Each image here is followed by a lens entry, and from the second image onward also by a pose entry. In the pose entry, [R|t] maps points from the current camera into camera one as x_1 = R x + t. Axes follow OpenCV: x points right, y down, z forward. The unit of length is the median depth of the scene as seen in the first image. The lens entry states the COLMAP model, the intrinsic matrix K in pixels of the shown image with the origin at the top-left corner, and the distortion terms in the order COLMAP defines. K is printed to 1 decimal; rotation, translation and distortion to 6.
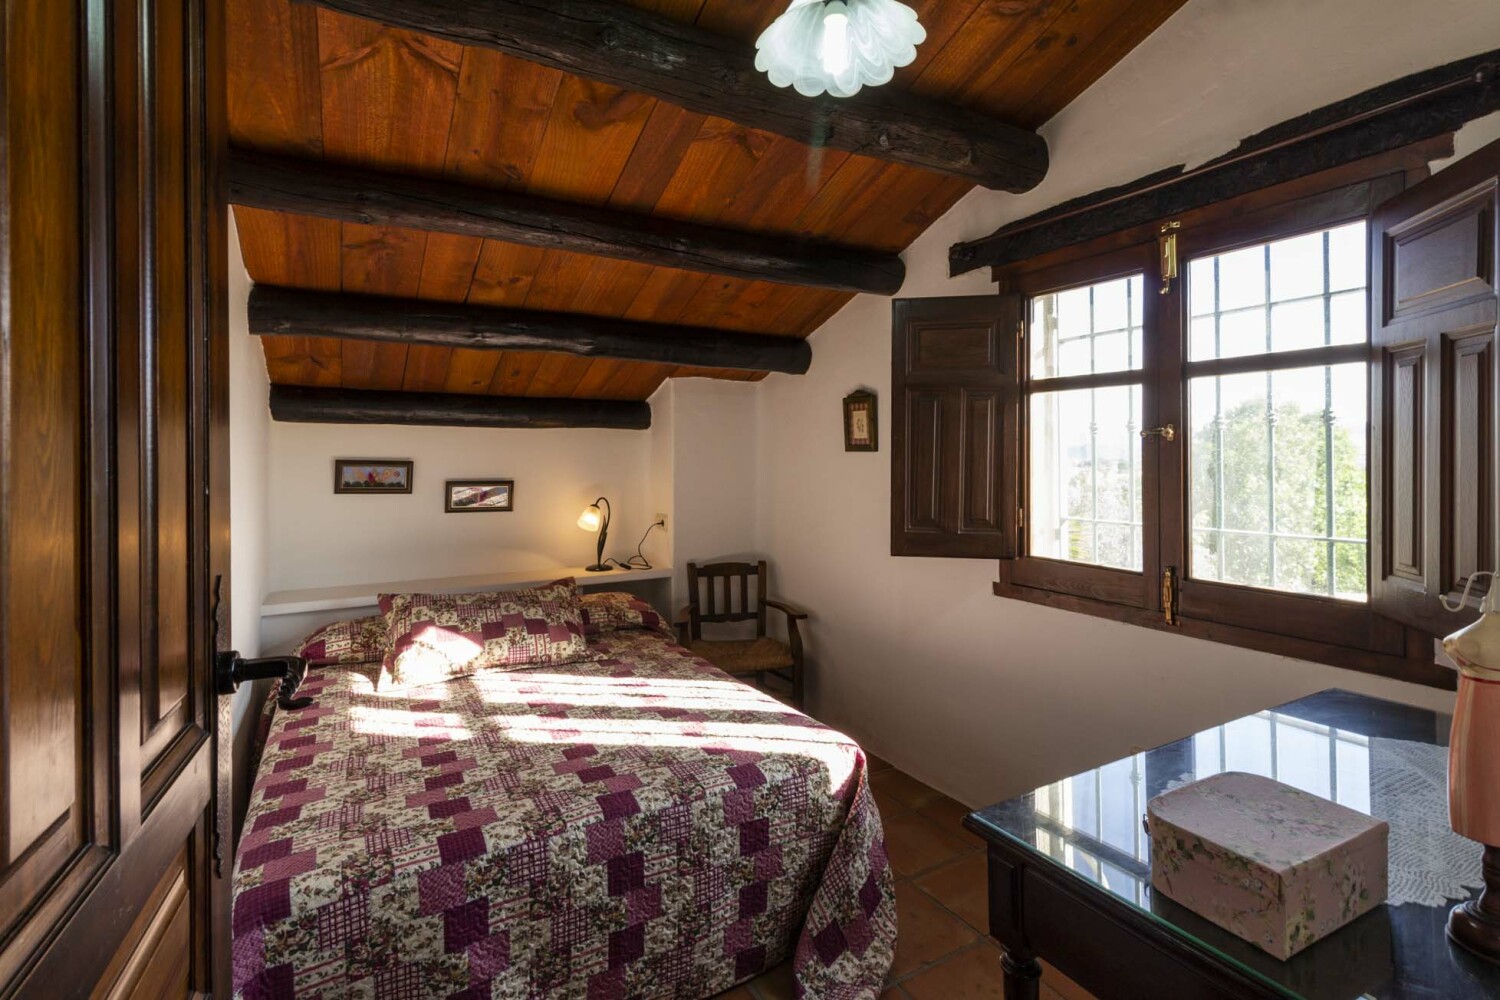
lens RADIAL K [[649.7, 0, 746.6], [0, 649.7, 458.9], [0, 0, 1]] dist [0.001196, 0.000122]
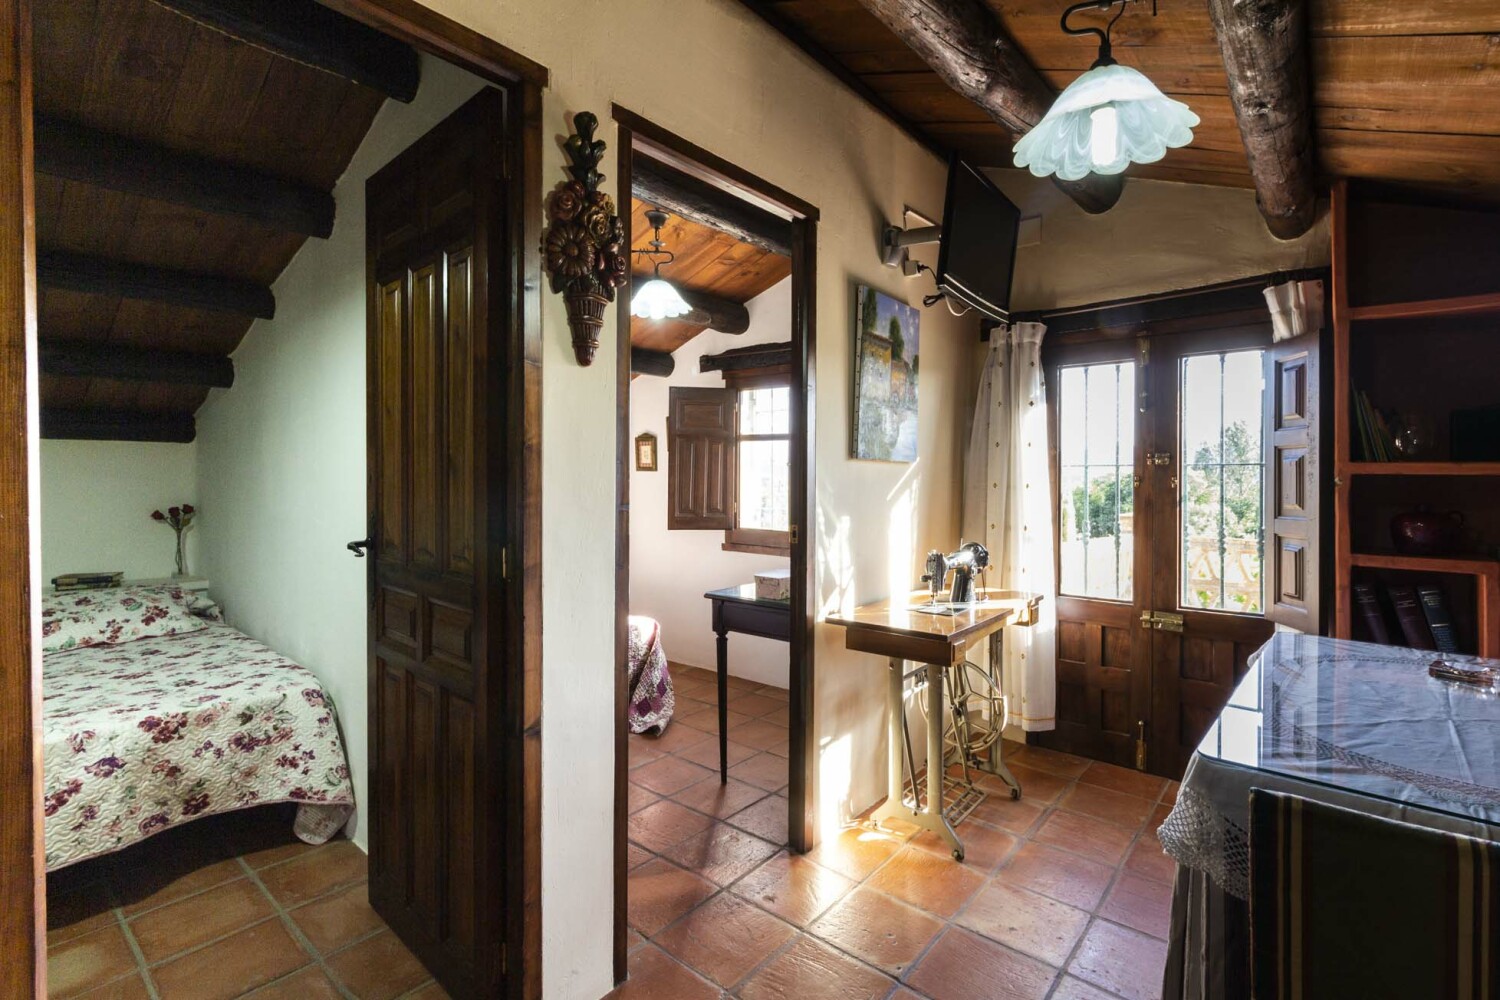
lens RADIAL K [[685.8, 0, 756.6], [0, 685.8, 487.5], [0, 0, 1]] dist [0.001568, 0.000415]
pose [[0.924993, 0.000071, 0.379983, -0.275866], [-0.006286, 0.999866, 0.015117, 0.001907], [-0.379931, -0.016372, 0.924870, -0.857790]]
